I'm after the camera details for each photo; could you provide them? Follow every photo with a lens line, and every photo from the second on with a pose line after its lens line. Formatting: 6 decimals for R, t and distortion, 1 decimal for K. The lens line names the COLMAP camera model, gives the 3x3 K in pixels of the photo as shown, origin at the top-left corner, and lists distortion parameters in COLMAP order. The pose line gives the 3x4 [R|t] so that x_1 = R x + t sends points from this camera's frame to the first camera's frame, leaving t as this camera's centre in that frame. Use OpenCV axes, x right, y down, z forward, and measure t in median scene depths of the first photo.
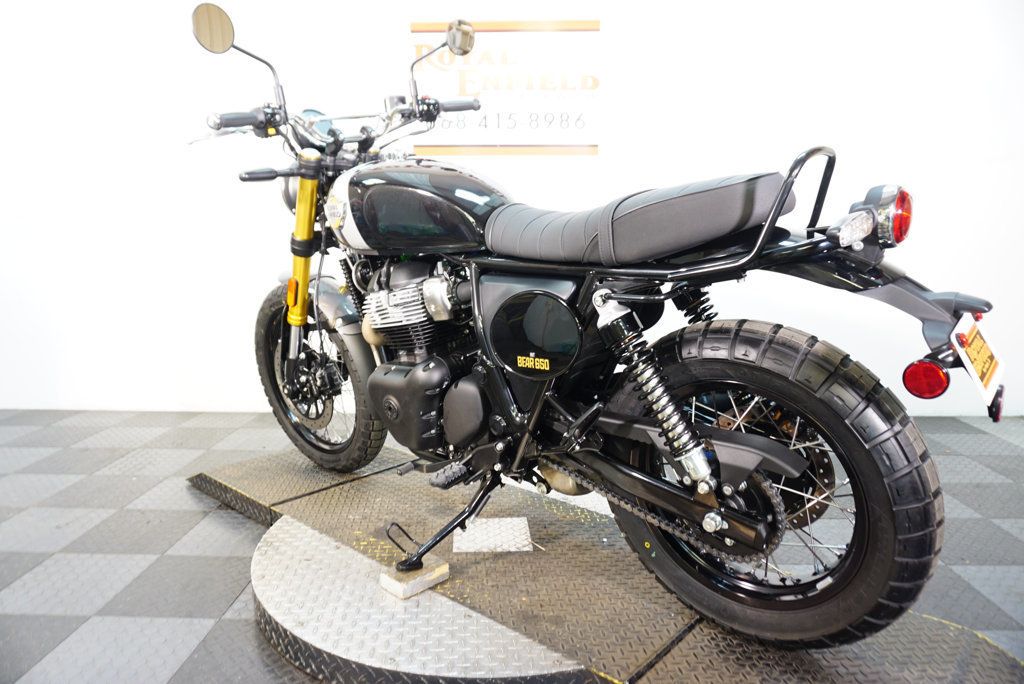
lens RADIAL K [[684.1, 0, 512.0], [0, 684.1, 342.0], [0, 0, 1]] dist [-0.053126, 0.036038]
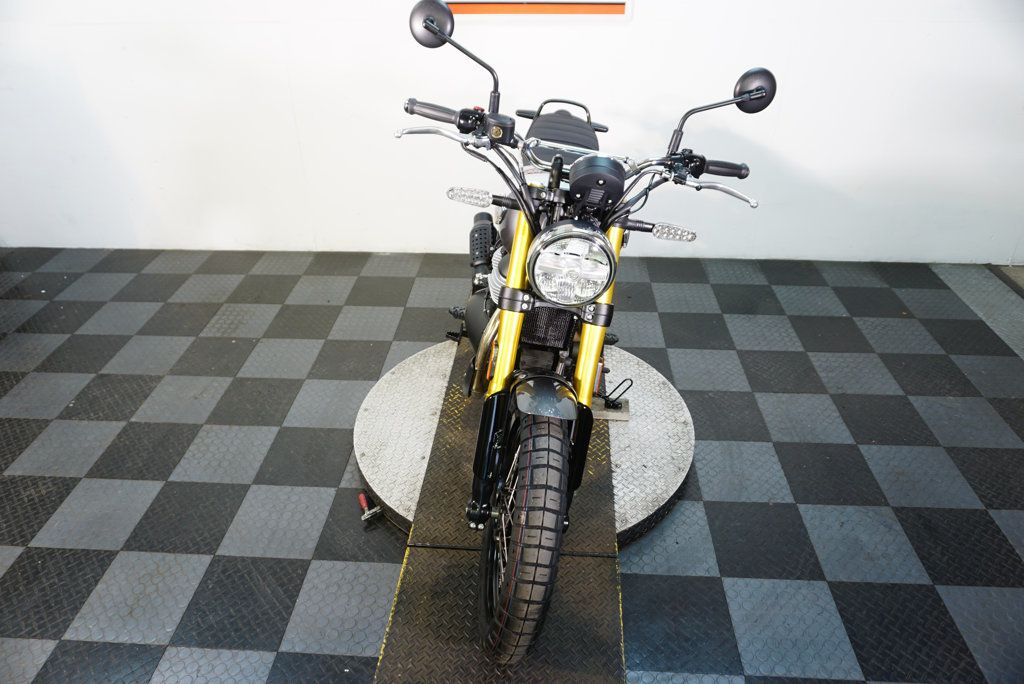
lens RADIAL K [[684.7, 0, 514.8], [0, 684.7, 342.5], [0, 0, 1]] dist [-0.052591, 0.040299]
pose [[0.999740, 0.009896, -0.020552, -0.016144], [-0.000748, 0.914714, 0.404100, -0.354838], [0.022798, -0.403980, 0.914484, -0.162003]]
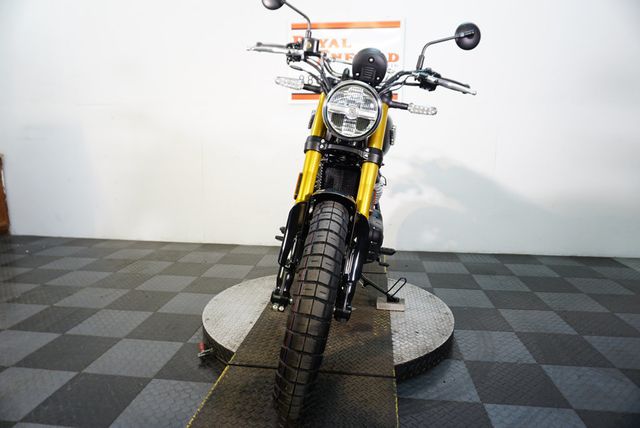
lens RADIAL K [[427.6, 0, 320.0], [0, 427.6, 214.0], [0, 0, 1]] dist [-0.053126, 0.036038]
pose [[0.996721, 0.022517, -0.077722, 0.032063], [-0.021586, 0.999685, 0.012795, 0.009969], [0.077986, -0.011075, 0.996893, -0.143627]]
